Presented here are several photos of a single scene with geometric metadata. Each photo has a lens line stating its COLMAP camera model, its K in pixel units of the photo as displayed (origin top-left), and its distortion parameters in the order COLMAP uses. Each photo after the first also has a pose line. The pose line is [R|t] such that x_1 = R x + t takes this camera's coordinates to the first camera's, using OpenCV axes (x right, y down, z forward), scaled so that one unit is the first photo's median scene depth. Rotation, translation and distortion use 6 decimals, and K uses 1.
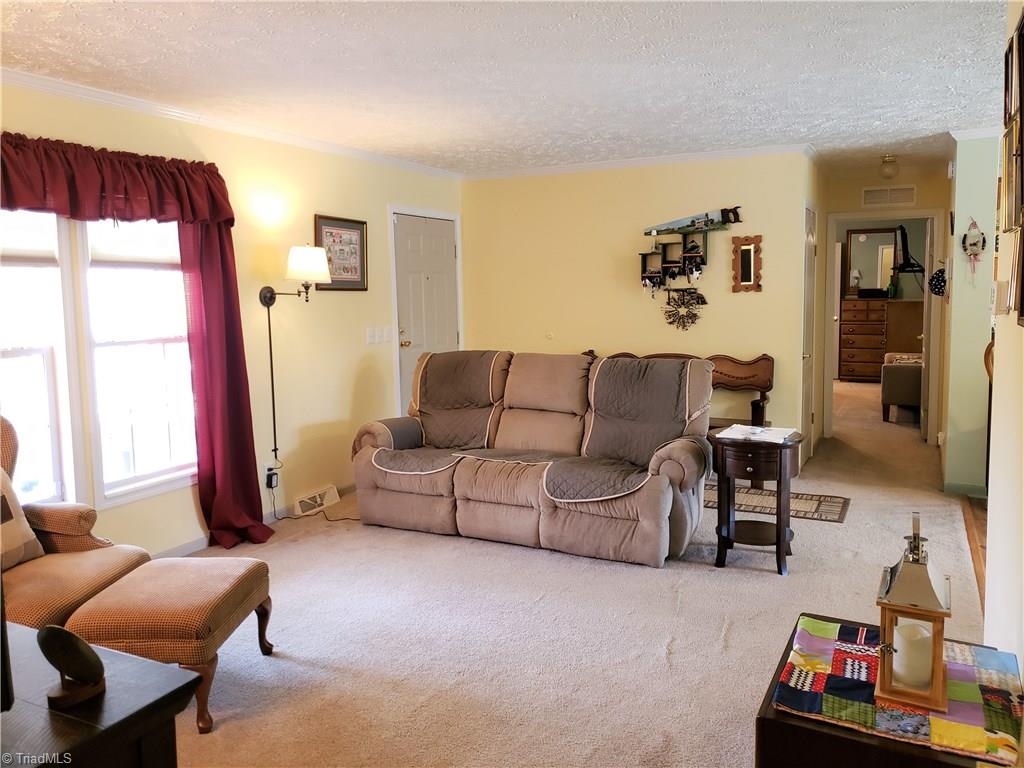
lens RADIAL K [[794.5, 0, 512.3], [0, 794.5, 370.4], [0, 0, 1]] dist [0.002374, -0.001662]
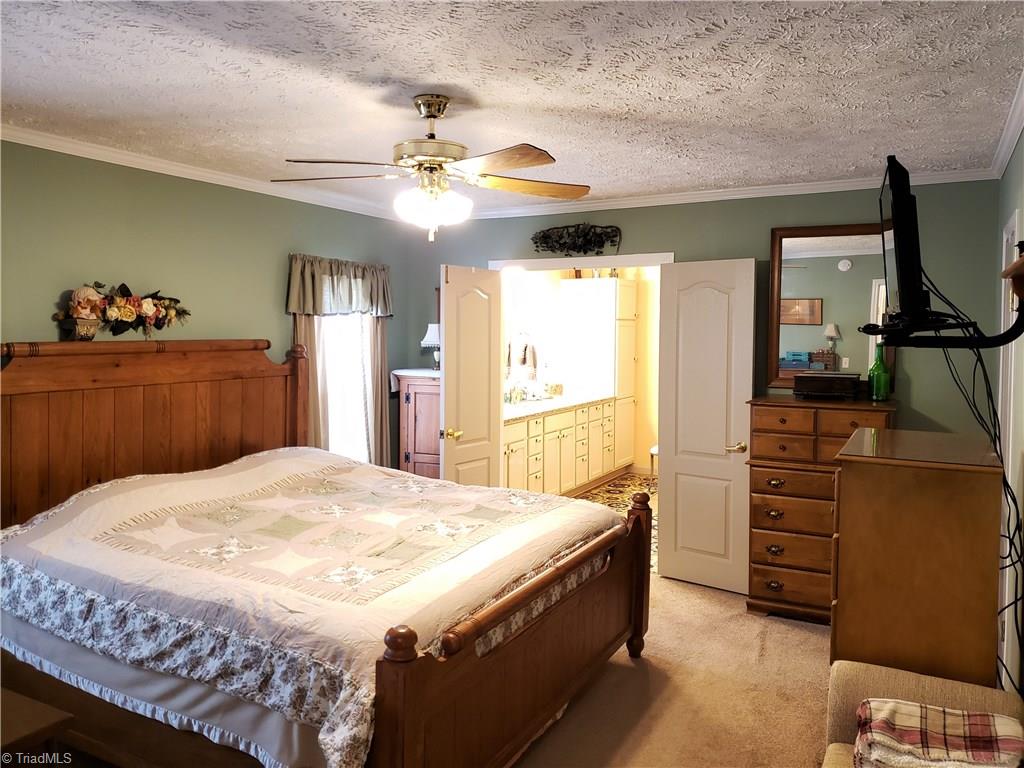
lens RADIAL K [[794.5, 0, 512.3], [0, 794.5, 370.4], [0, 0, 1]] dist [0.002374, -0.001662]
pose [[0.999529, 0.023217, -0.020061, 0.303323], [-0.024241, 0.998330, -0.052432, -0.081171], [0.018811, 0.052894, 0.998423, 0.605568]]
